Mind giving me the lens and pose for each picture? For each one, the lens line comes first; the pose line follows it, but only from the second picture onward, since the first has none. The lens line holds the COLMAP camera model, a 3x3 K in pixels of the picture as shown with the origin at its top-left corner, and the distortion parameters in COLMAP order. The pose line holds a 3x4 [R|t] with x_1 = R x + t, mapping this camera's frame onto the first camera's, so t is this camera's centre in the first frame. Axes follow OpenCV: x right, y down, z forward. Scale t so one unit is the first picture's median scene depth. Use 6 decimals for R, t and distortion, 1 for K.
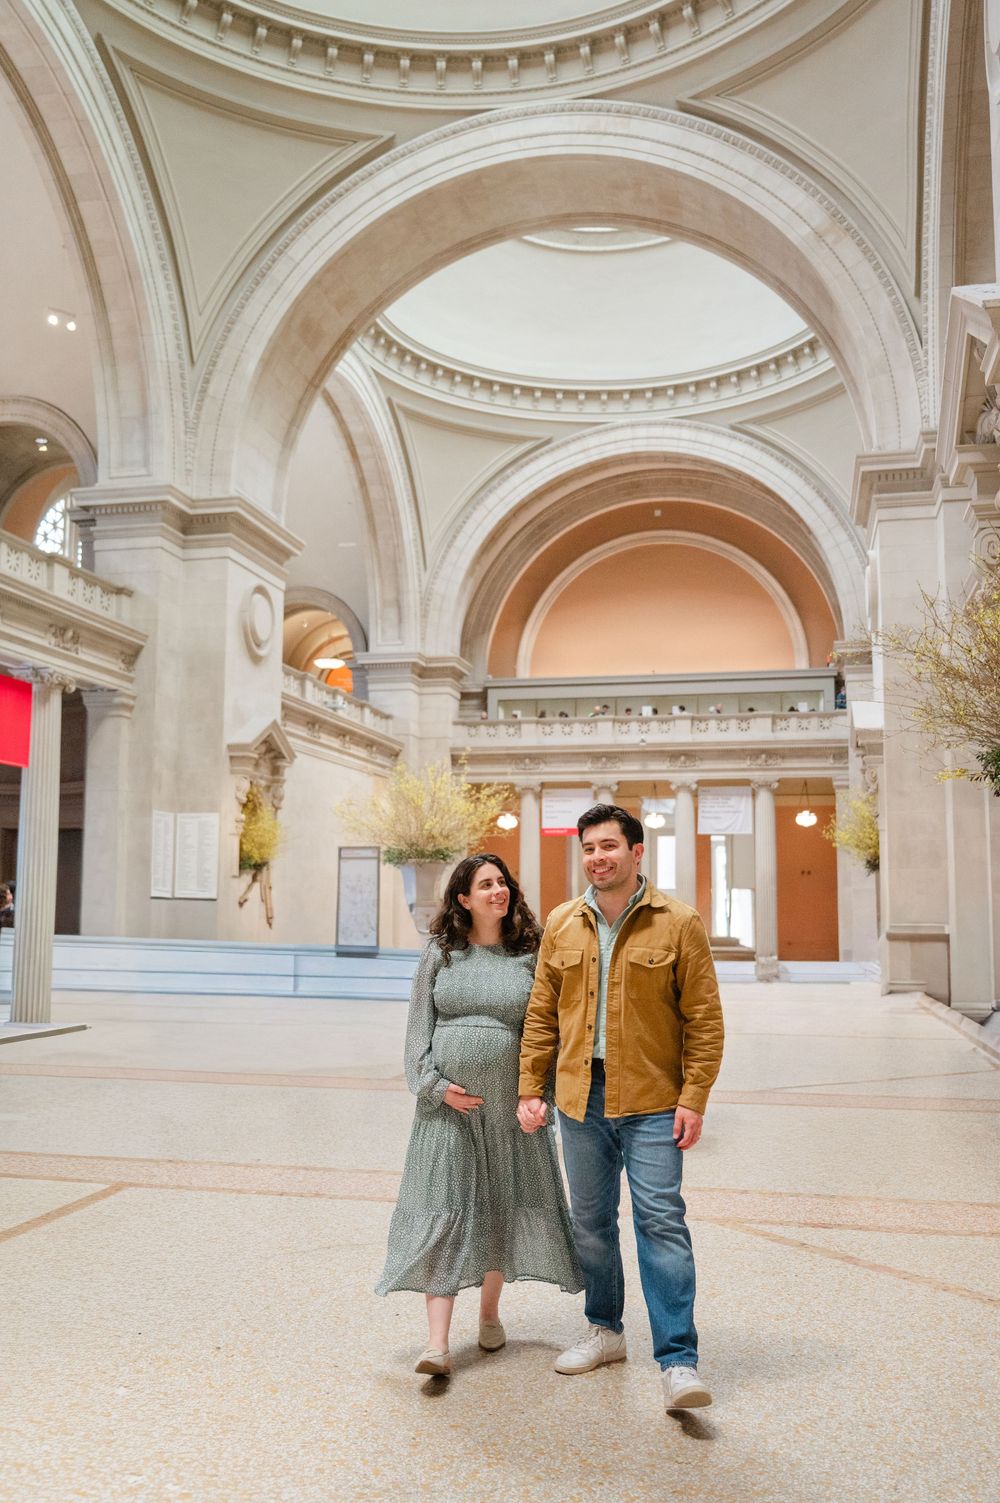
lens RADIAL K [[1256.5, 0, 525.3], [0, 1256.5, 766.7], [0, 0, 1]] dist [-0.011681, 0.008842]
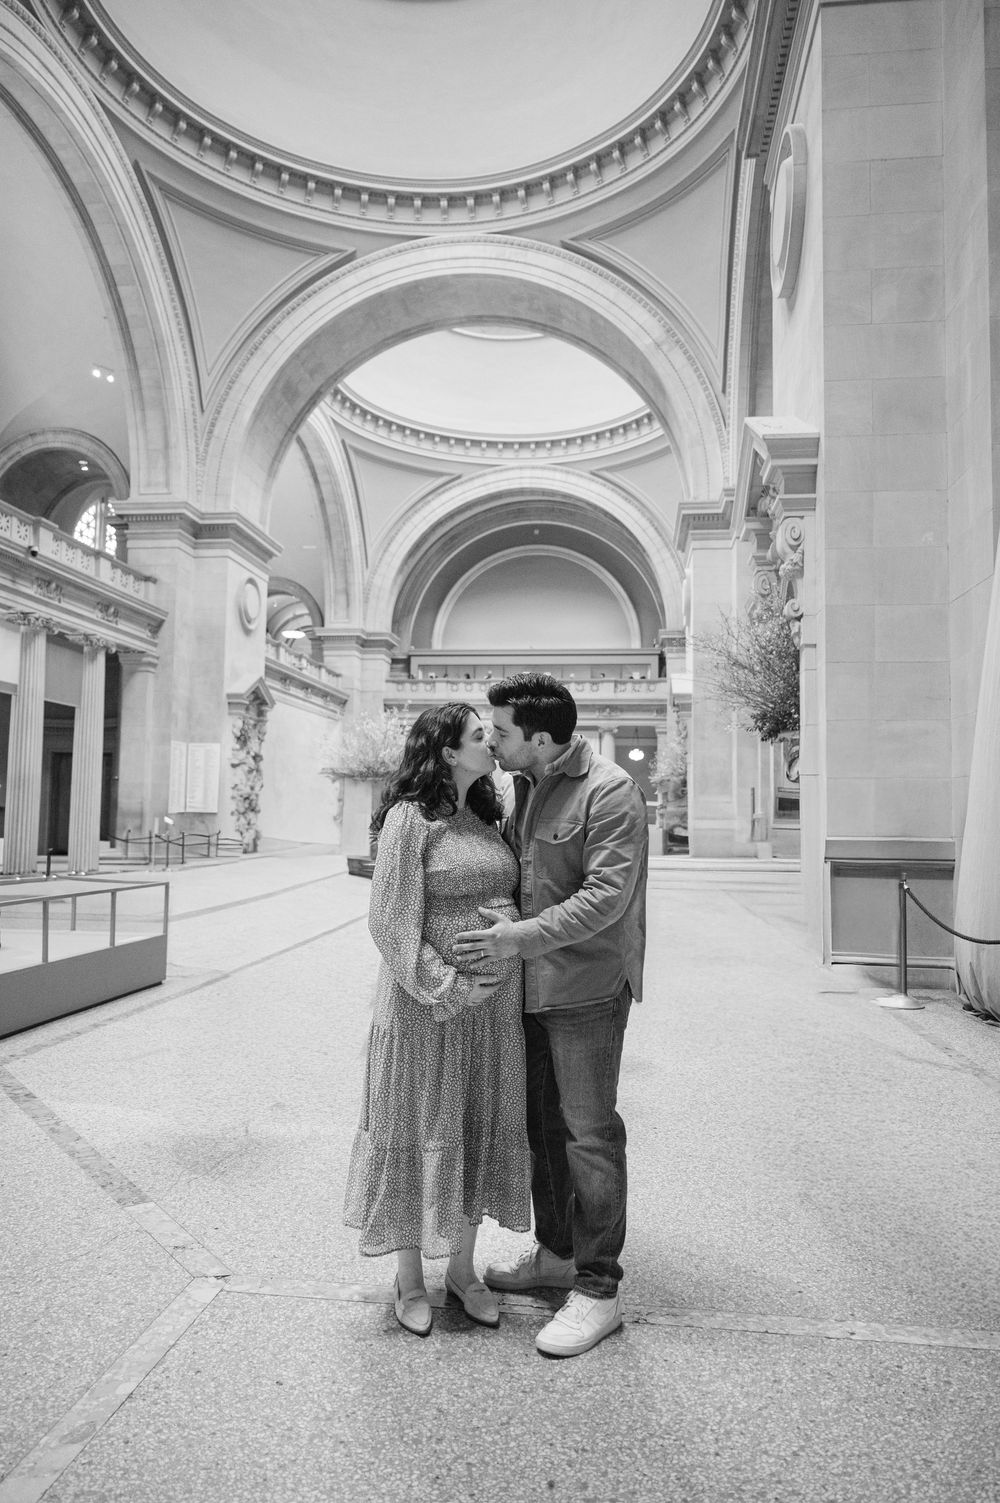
lens RADIAL K [[1122.9, 0, 497.4], [0, 1122.9, 749.4], [0, 0, 1]] dist [-0.003584, 0.004443]
pose [[0.993349, 0.017004, 0.113881, -0.081176], [-0.021173, 0.999145, 0.035498, -0.006628], [-0.113180, -0.037673, 0.992860, -0.253787]]
